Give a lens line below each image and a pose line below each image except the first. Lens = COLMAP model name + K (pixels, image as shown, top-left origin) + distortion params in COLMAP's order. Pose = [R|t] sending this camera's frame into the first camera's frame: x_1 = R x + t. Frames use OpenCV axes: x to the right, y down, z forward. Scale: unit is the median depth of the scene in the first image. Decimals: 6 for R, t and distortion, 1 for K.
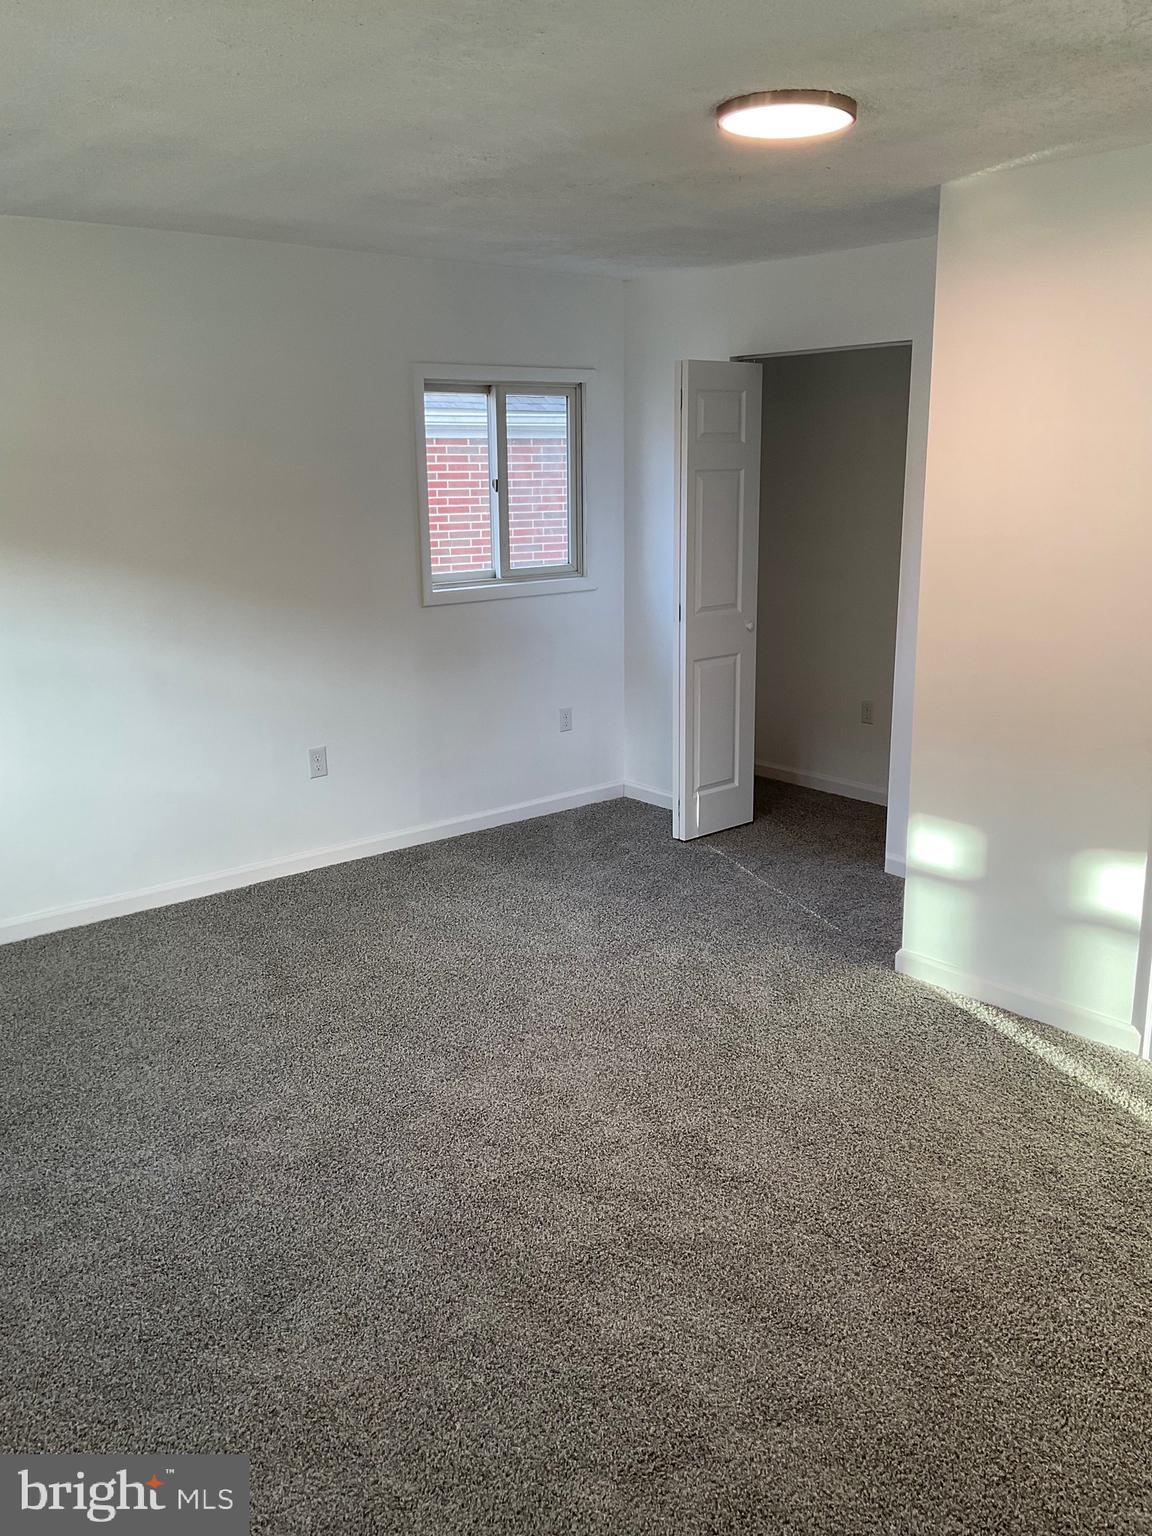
lens RADIAL K [[1258.2, 0, 574.9], [0, 1258.2, 760.5], [0, 0, 1]] dist [0.129721, -0.269803]
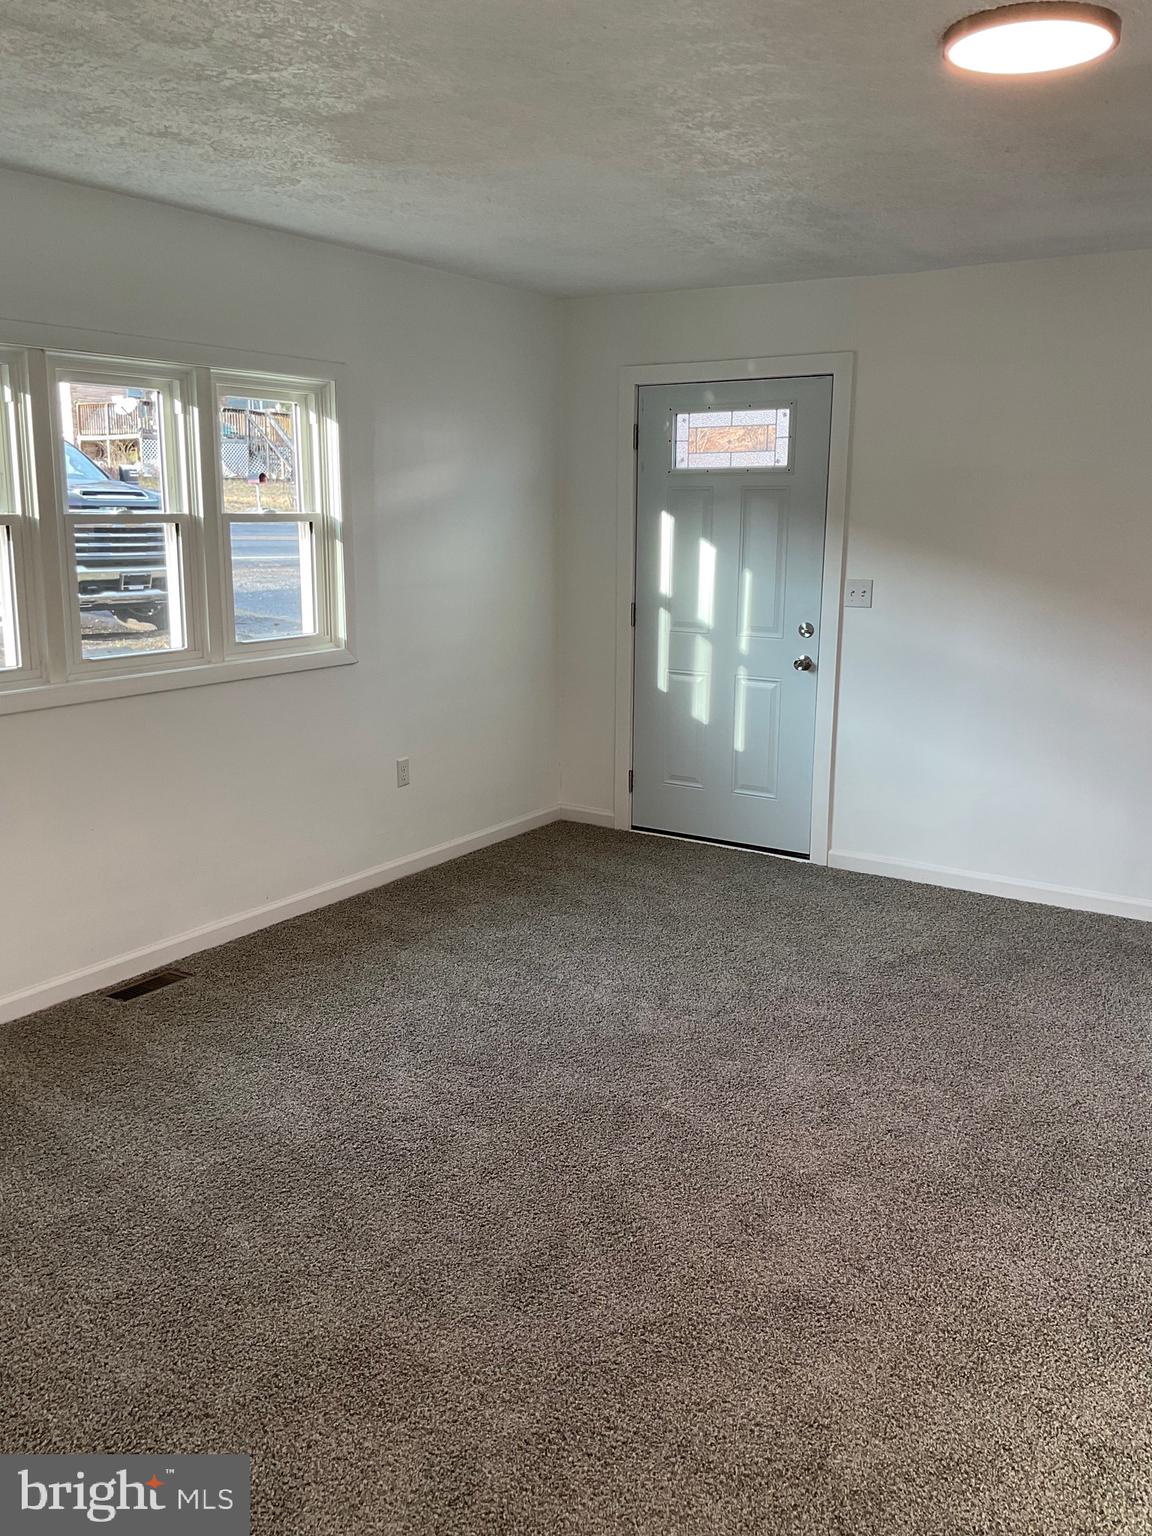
lens RADIAL K [[1258.2, 0, 574.9], [0, 1258.2, 760.5], [0, 0, 1]] dist [0.129721, -0.269803]
pose [[0.267177, 0.195113, -0.943688, 0.780401], [-0.227868, 0.964307, 0.134862, -0.079848], [0.936319, 0.179004, 0.302101, 0.475573]]
